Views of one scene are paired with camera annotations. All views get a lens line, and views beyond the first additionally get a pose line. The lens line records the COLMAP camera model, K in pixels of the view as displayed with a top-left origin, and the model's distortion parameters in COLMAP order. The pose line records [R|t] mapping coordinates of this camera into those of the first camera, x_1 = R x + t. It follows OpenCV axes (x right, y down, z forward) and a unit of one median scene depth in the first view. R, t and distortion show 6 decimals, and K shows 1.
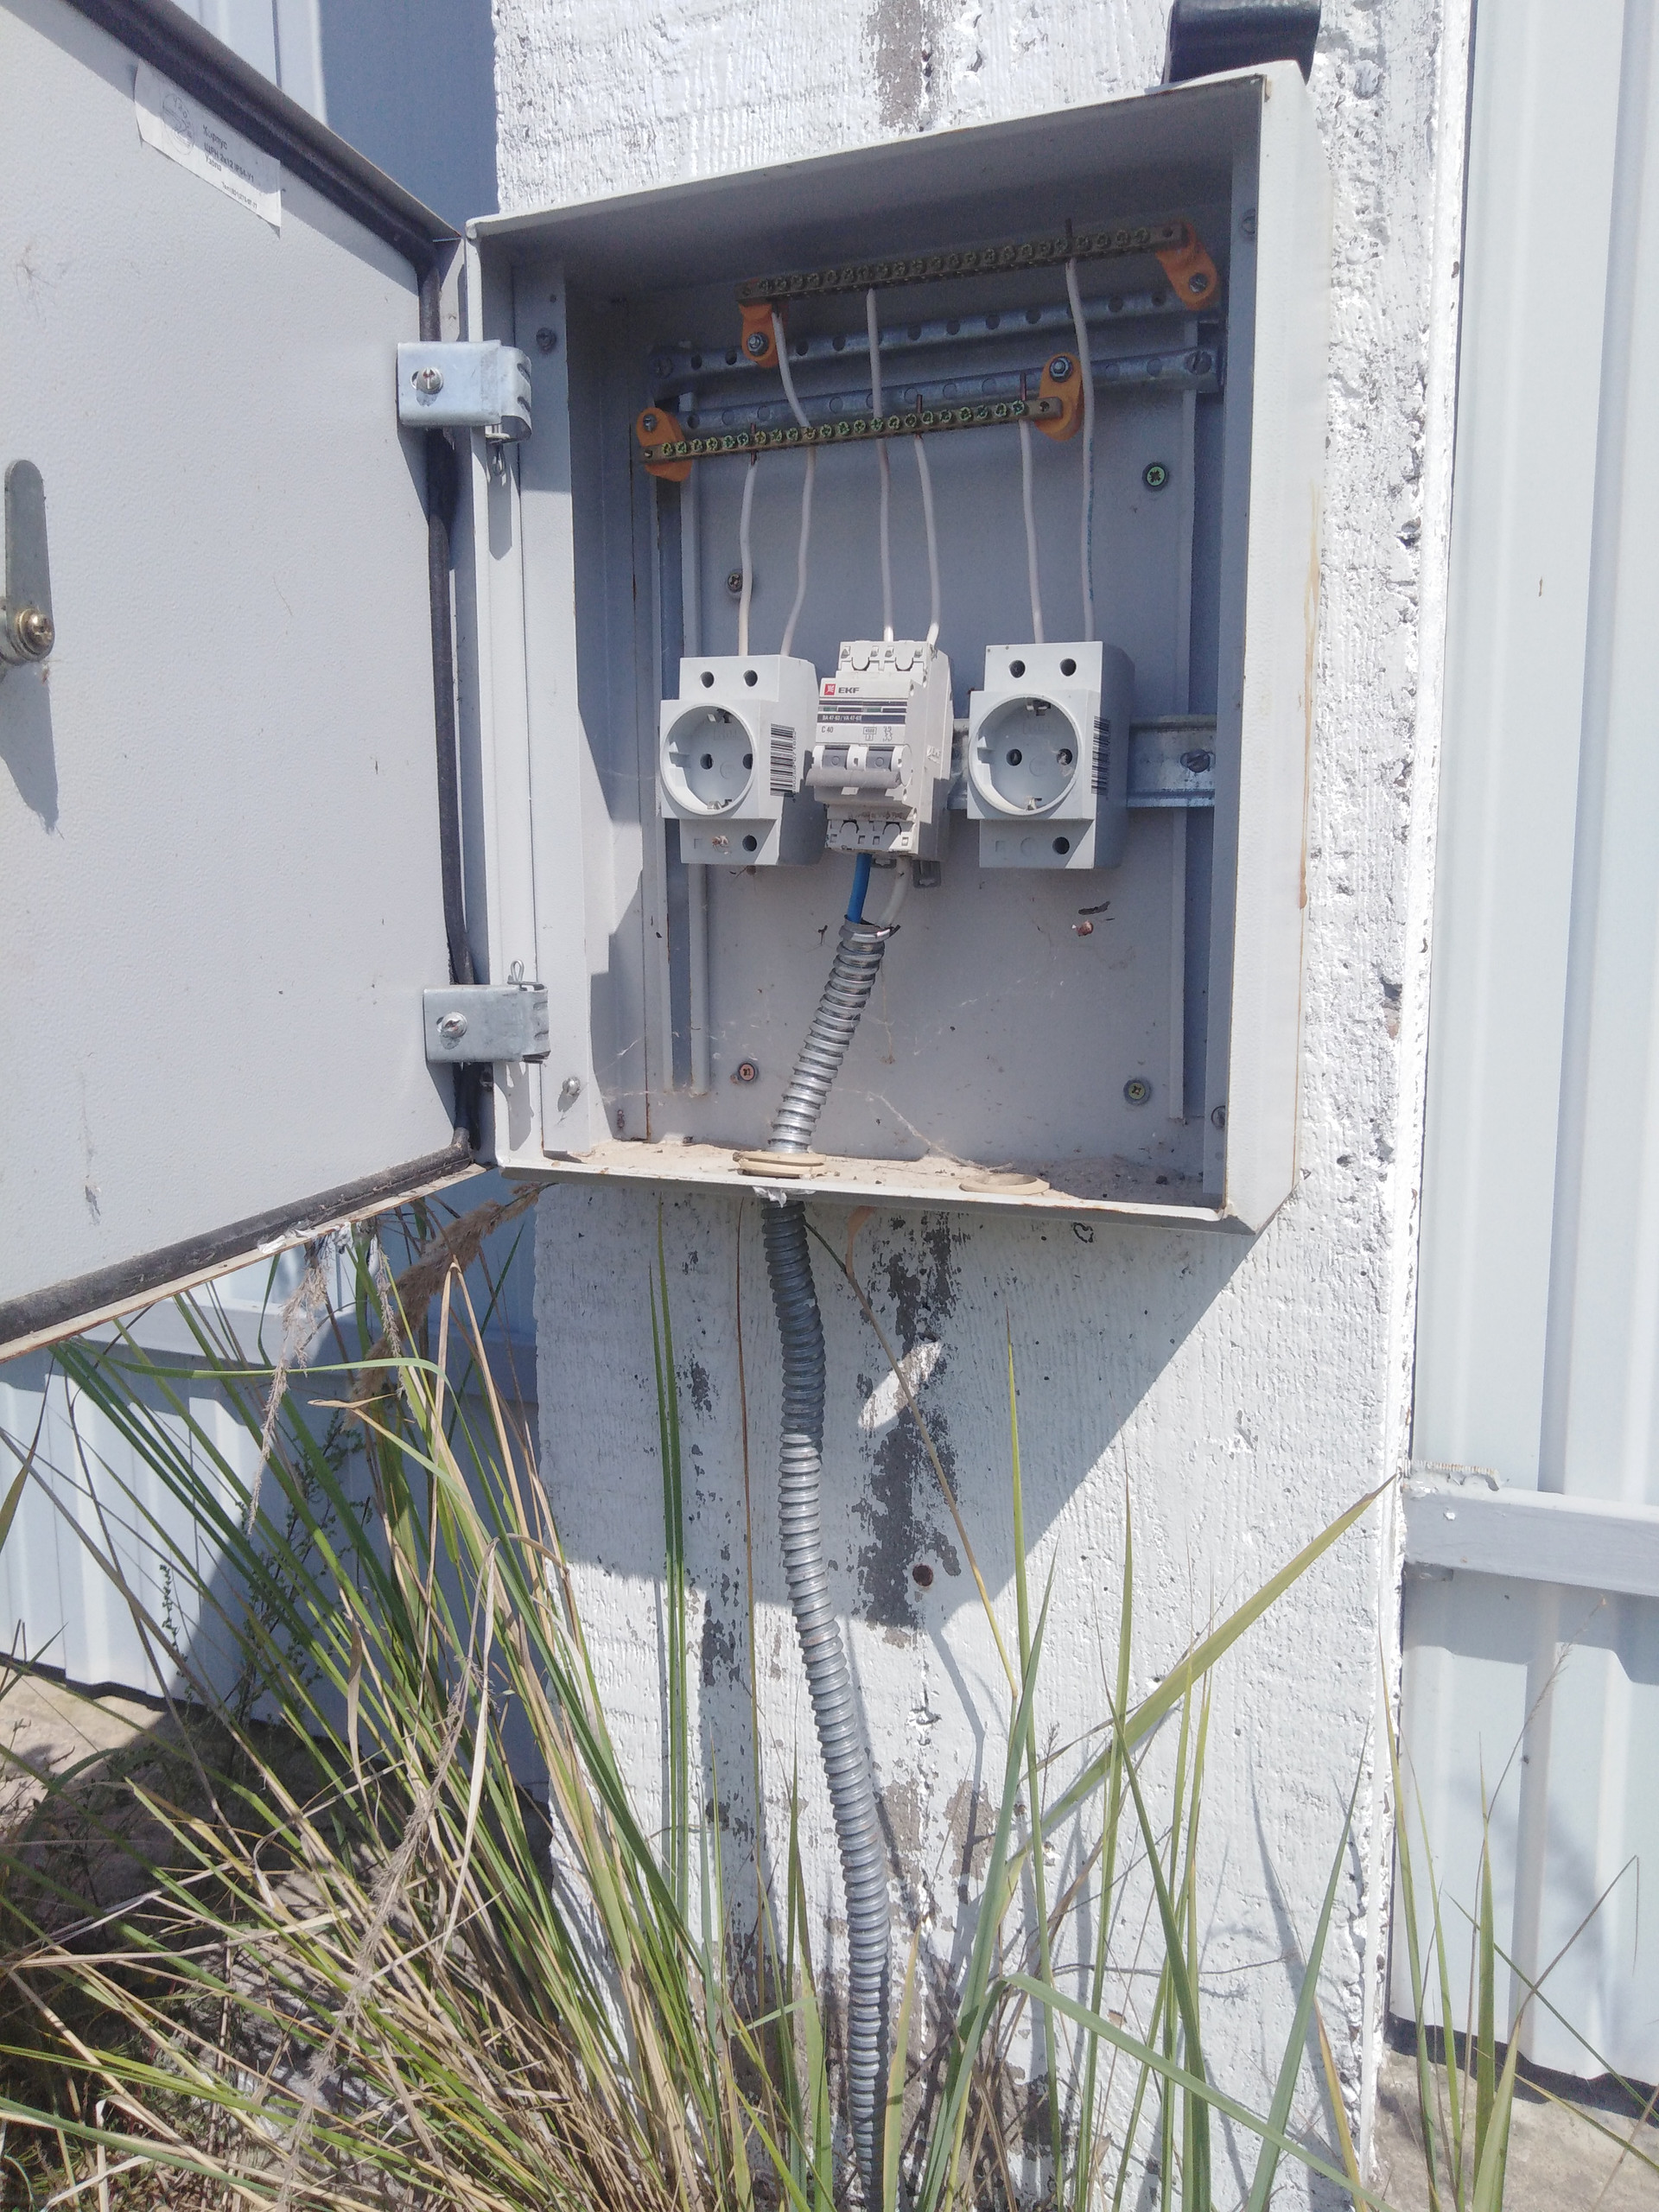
lens RADIAL K [[1655.6, 0, 829.3], [0, 1655.6, 1110.9], [0, 0, 1]] dist [-0.012341, 0.029144]
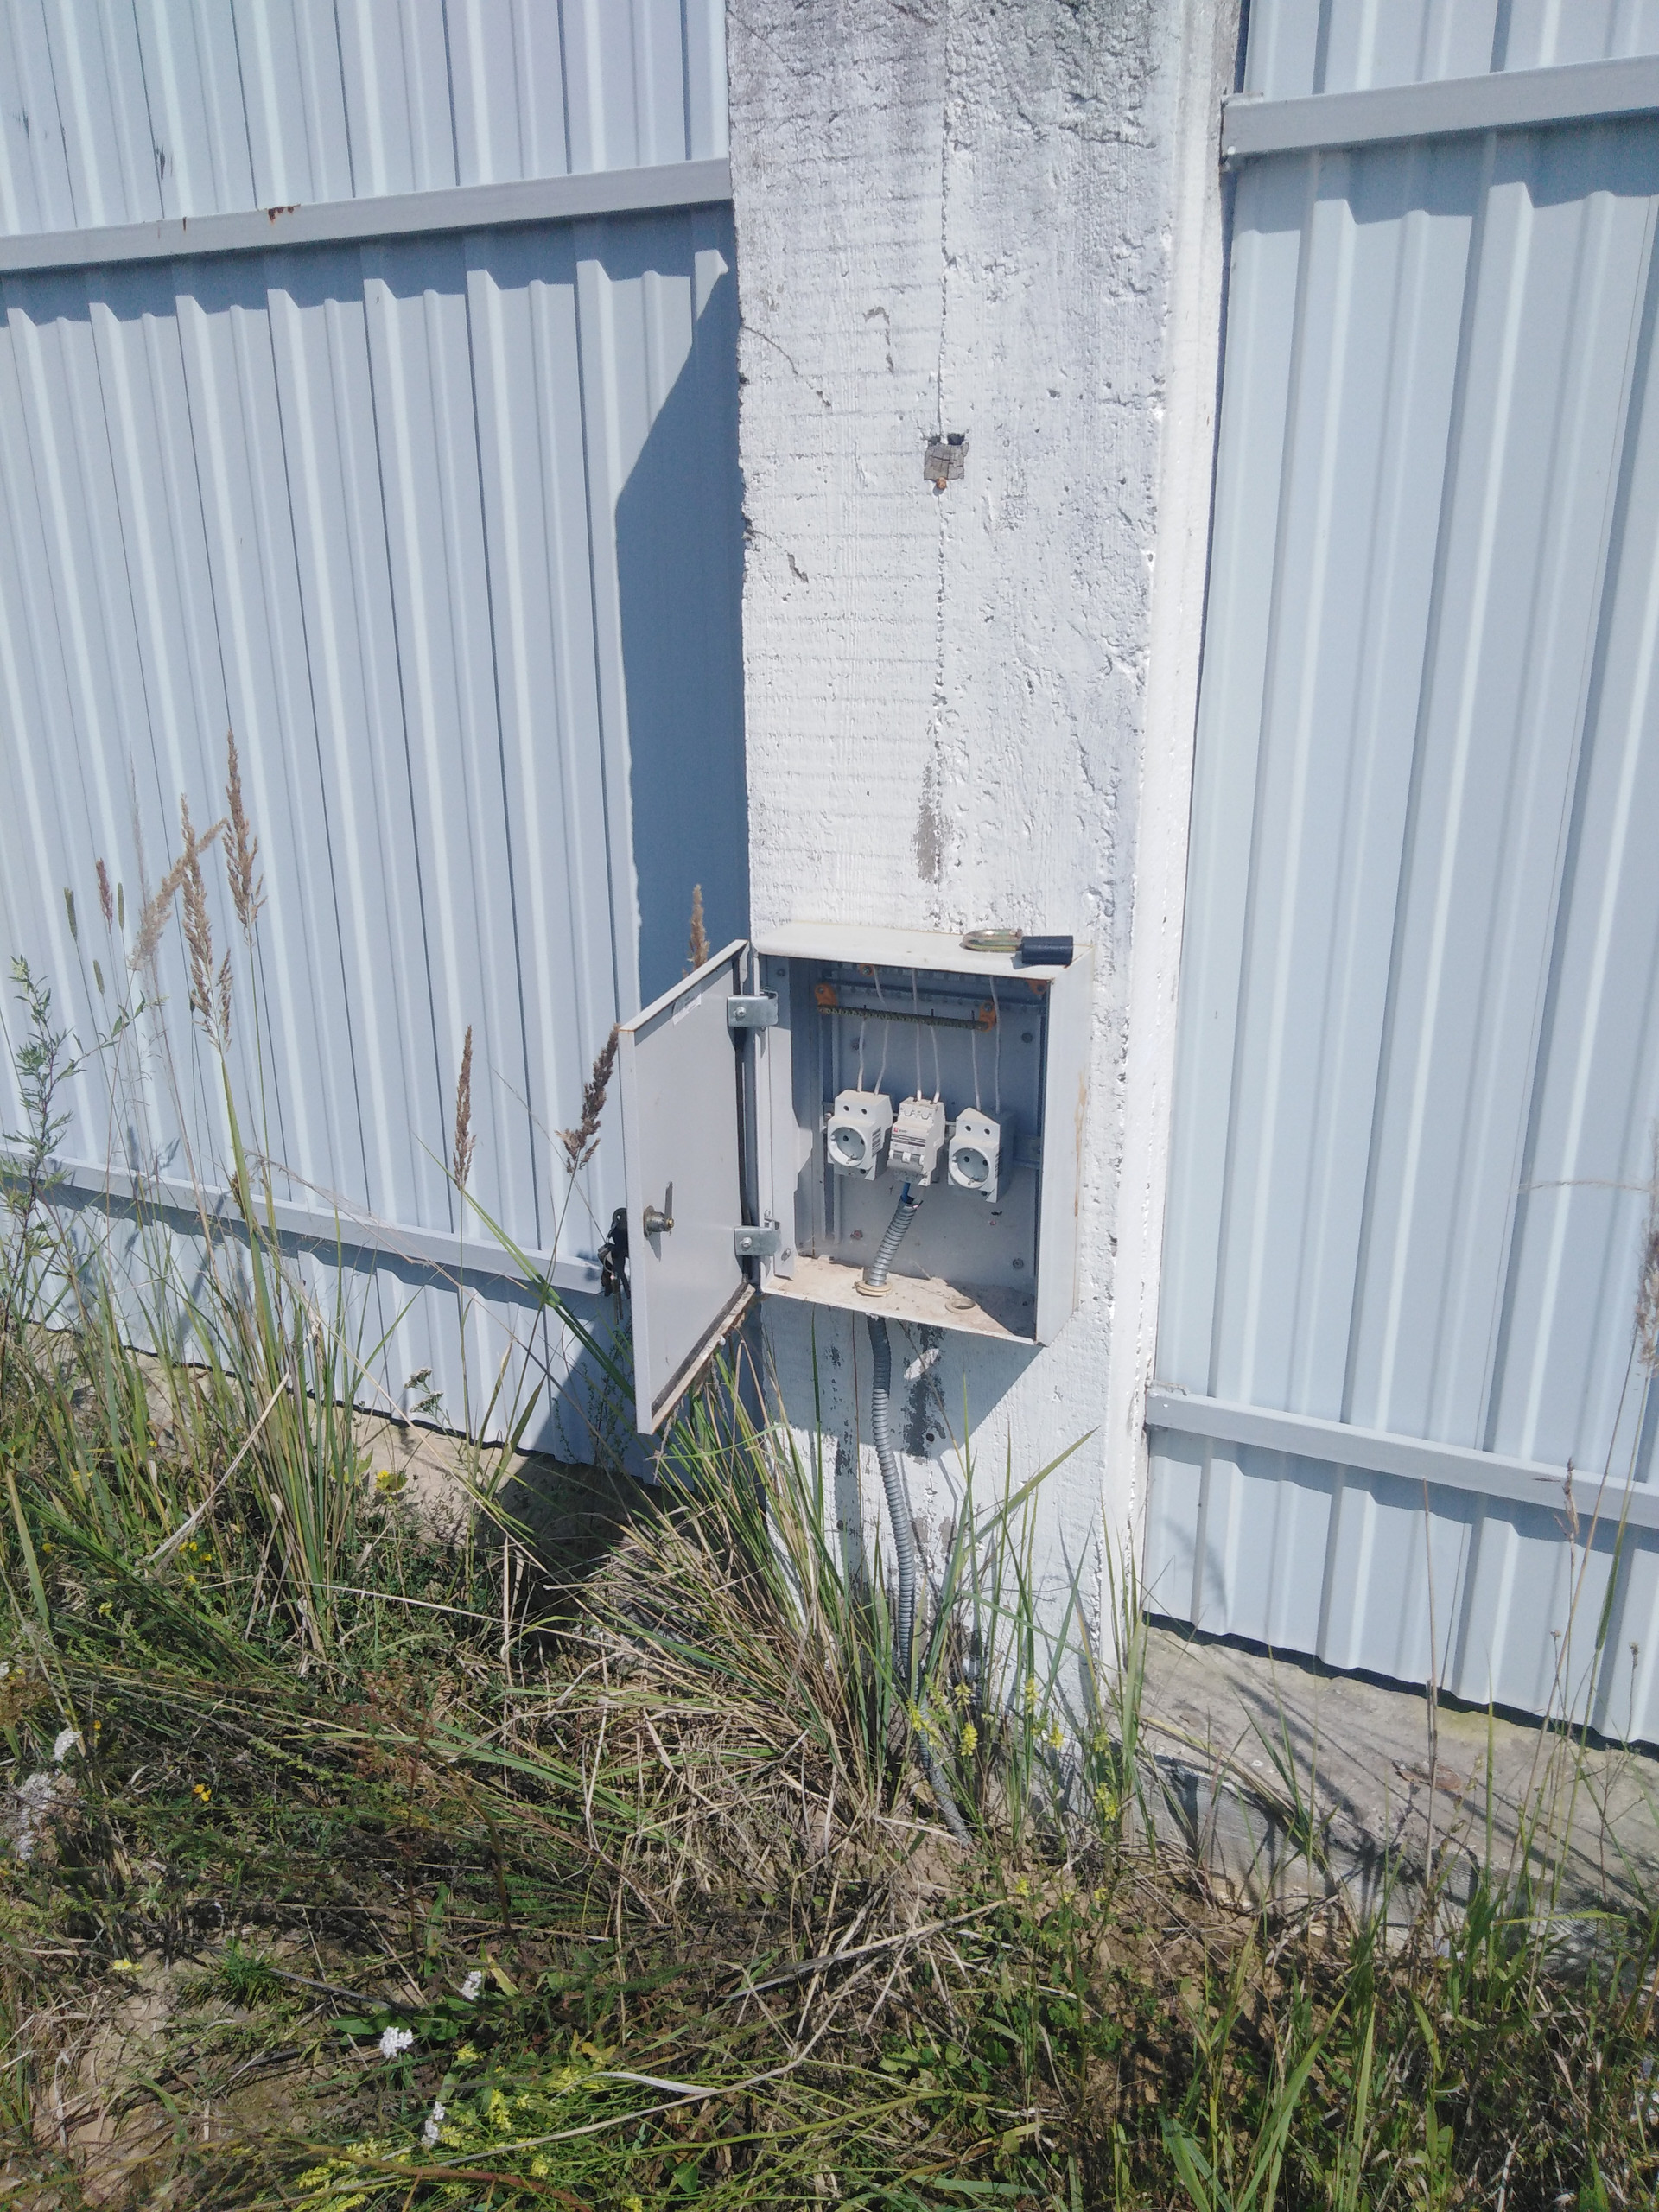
lens RADIAL K [[1655.6, 0, 832.4], [0, 1655.6, 1104.4], [0, 0, 1]] dist [-0.012341, 0.029144]
pose [[0.999681, 0.004899, -0.024786, -0.029450], [0.000116, 0.980126, 0.198378, -0.687149], [0.025265, -0.198318, 0.979812, -1.294027]]
